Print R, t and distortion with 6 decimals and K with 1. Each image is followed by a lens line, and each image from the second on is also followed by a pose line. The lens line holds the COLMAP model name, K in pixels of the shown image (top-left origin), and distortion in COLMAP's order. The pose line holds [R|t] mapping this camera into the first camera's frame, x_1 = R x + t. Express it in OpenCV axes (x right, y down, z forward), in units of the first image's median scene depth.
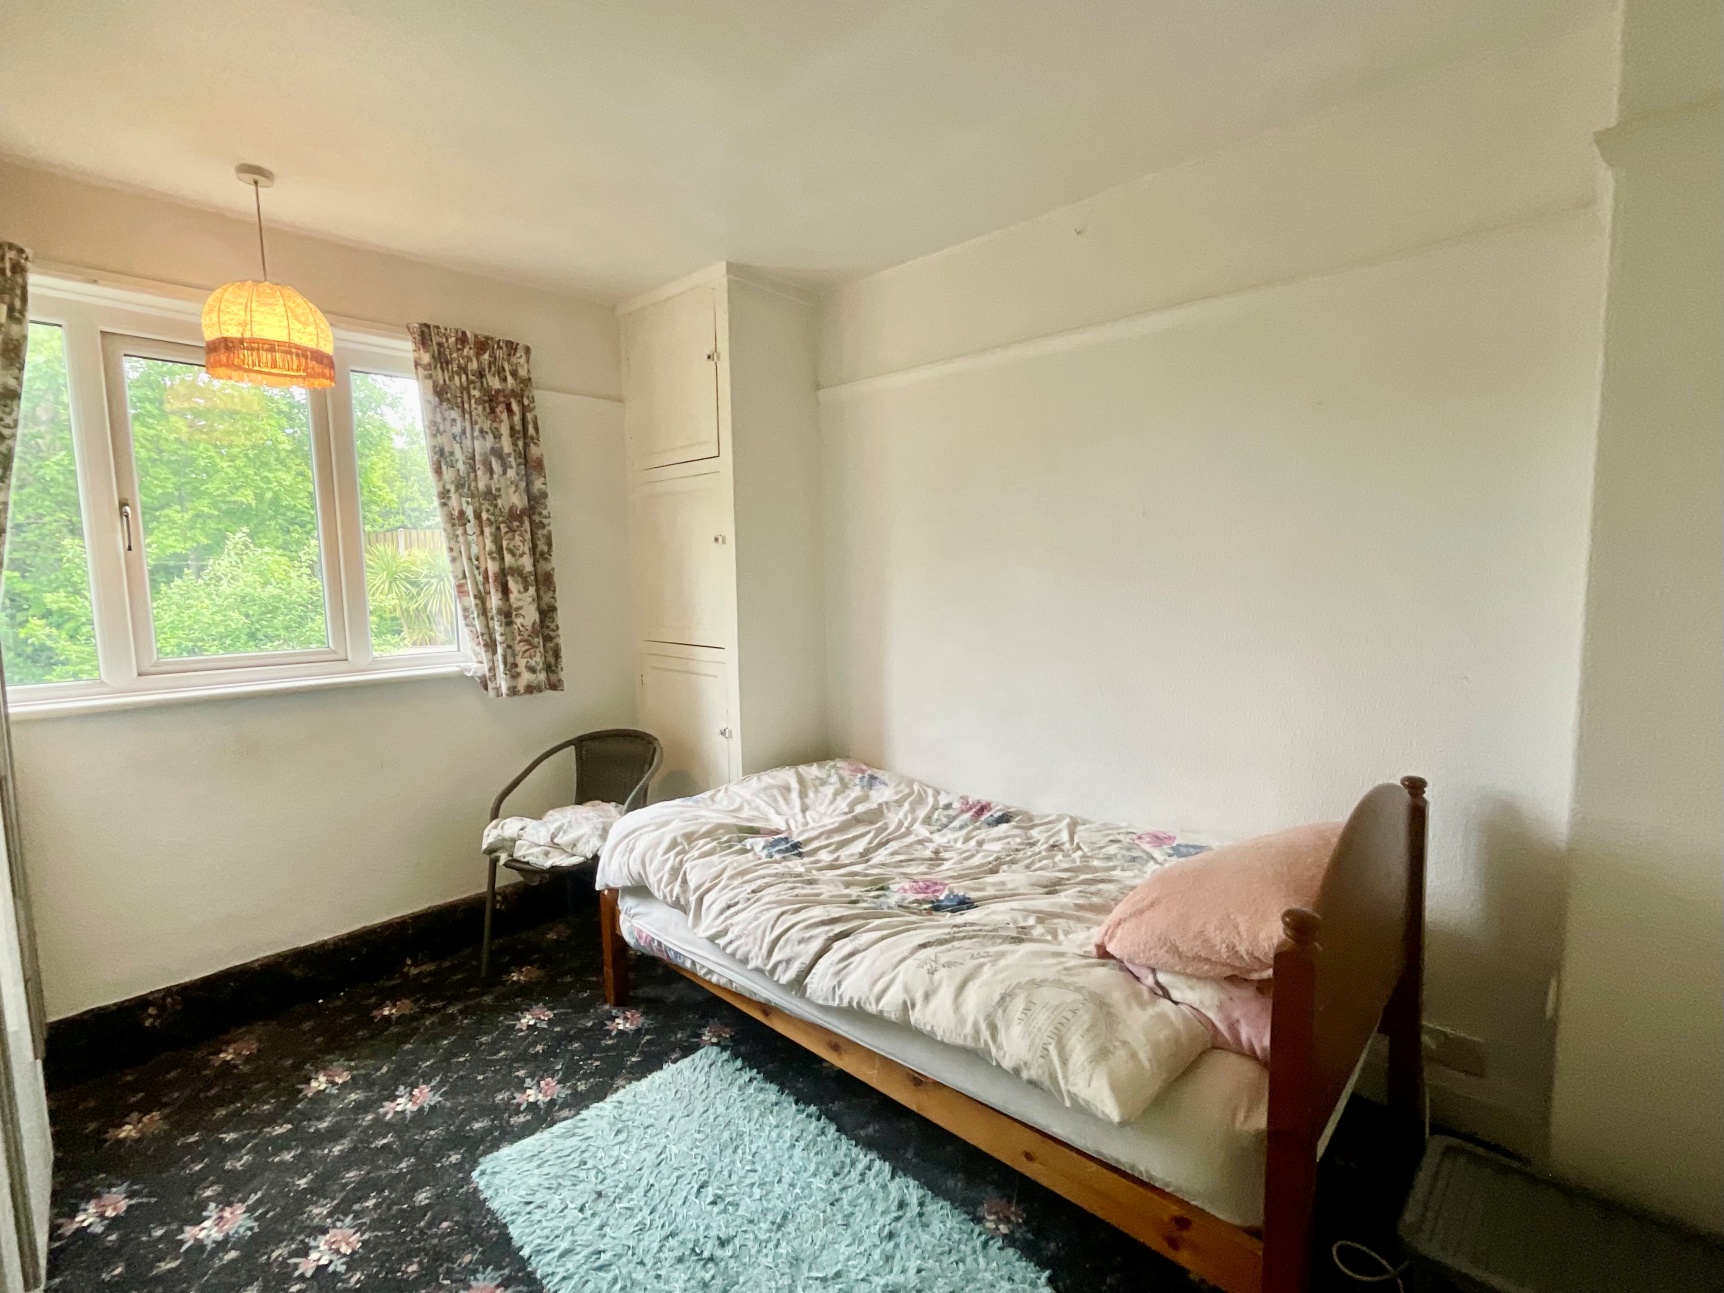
lens RADIAL K [[791.4, 0, 857.2], [0, 791.4, 646.8], [0, 0, 1]] dist [-0.013796, 0.009352]
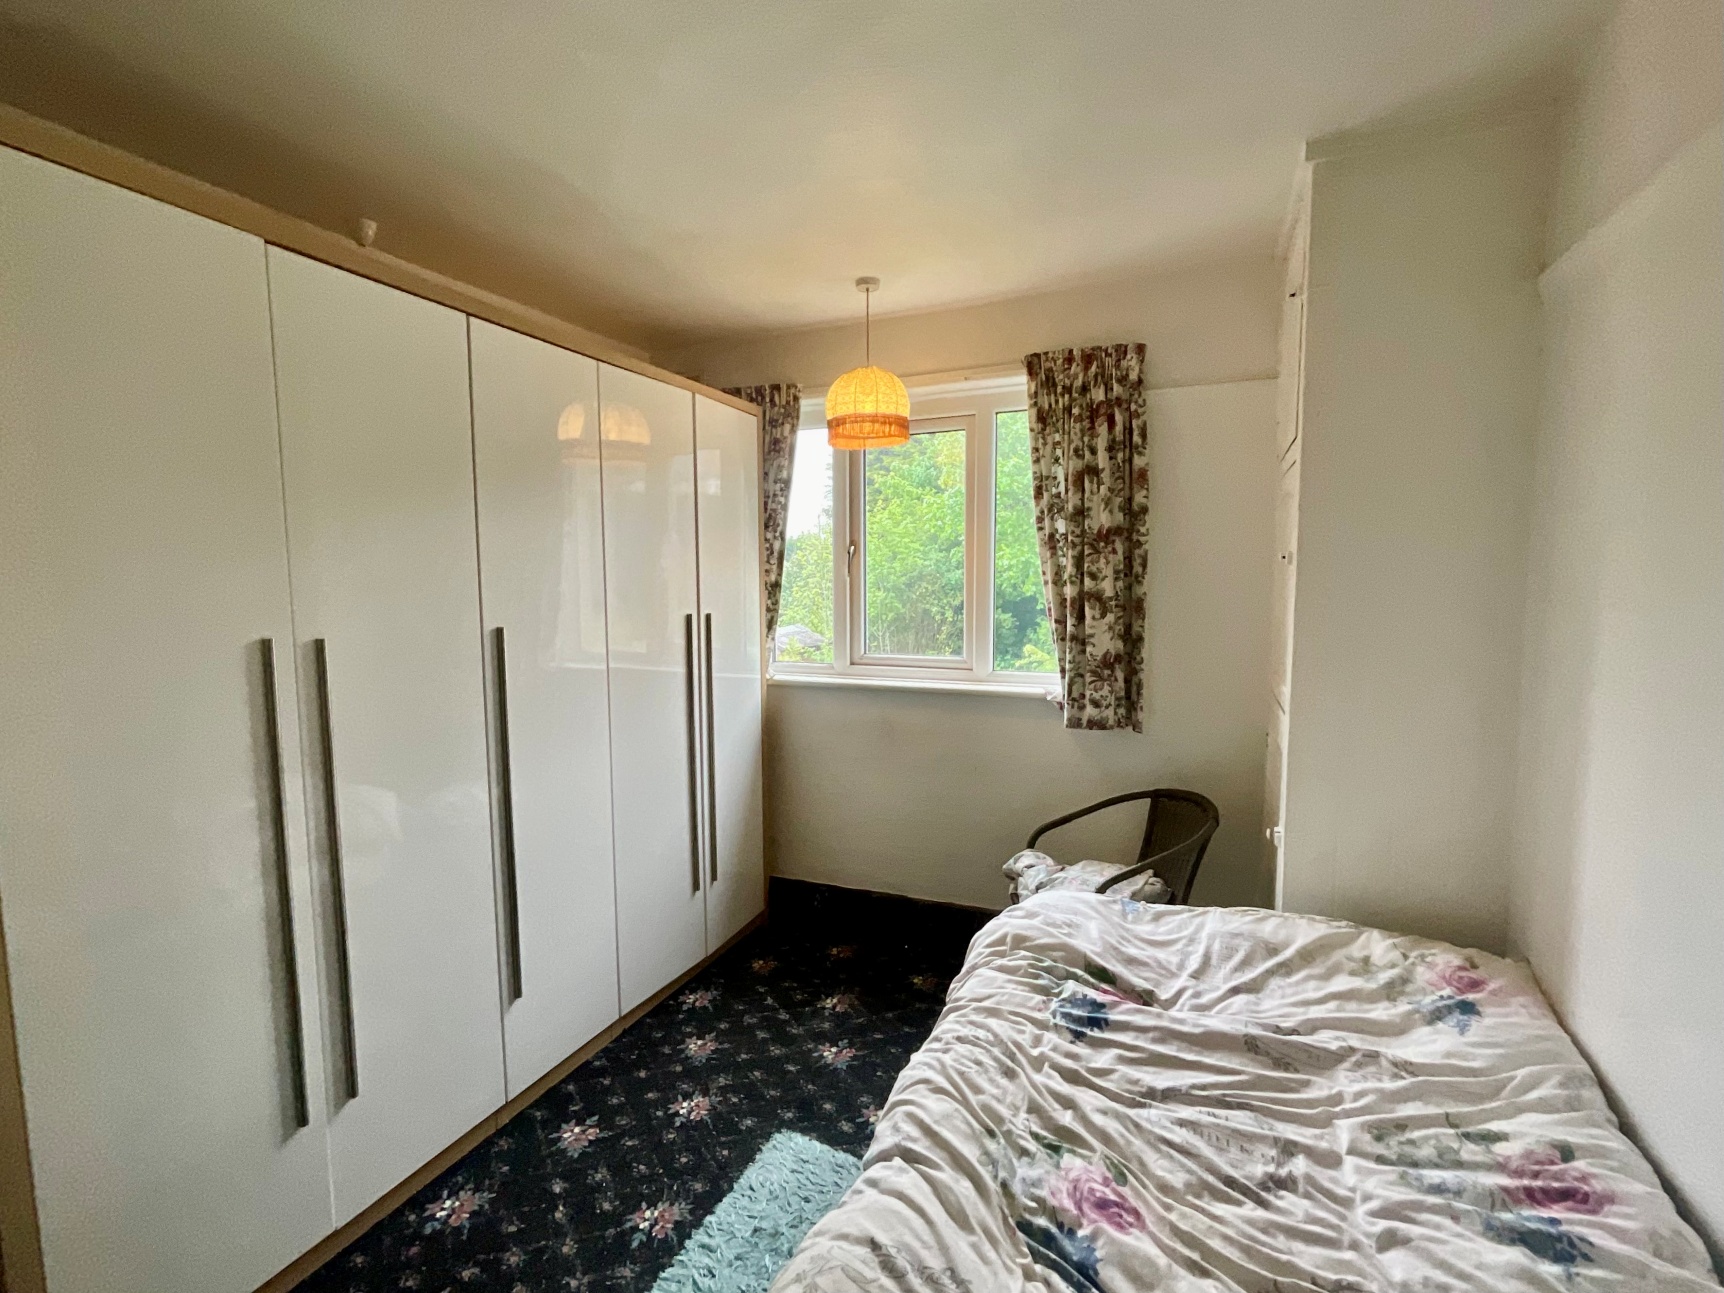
lens RADIAL K [[791.4, 0, 857.2], [0, 791.4, 646.8], [0, 0, 1]] dist [-0.013796, 0.009352]
pose [[0.347026, 0.089028, -0.933620, 0.365025], [-0.089779, 0.994066, 0.061422, -0.072860], [0.933549, 0.062504, 0.352959, 0.444157]]
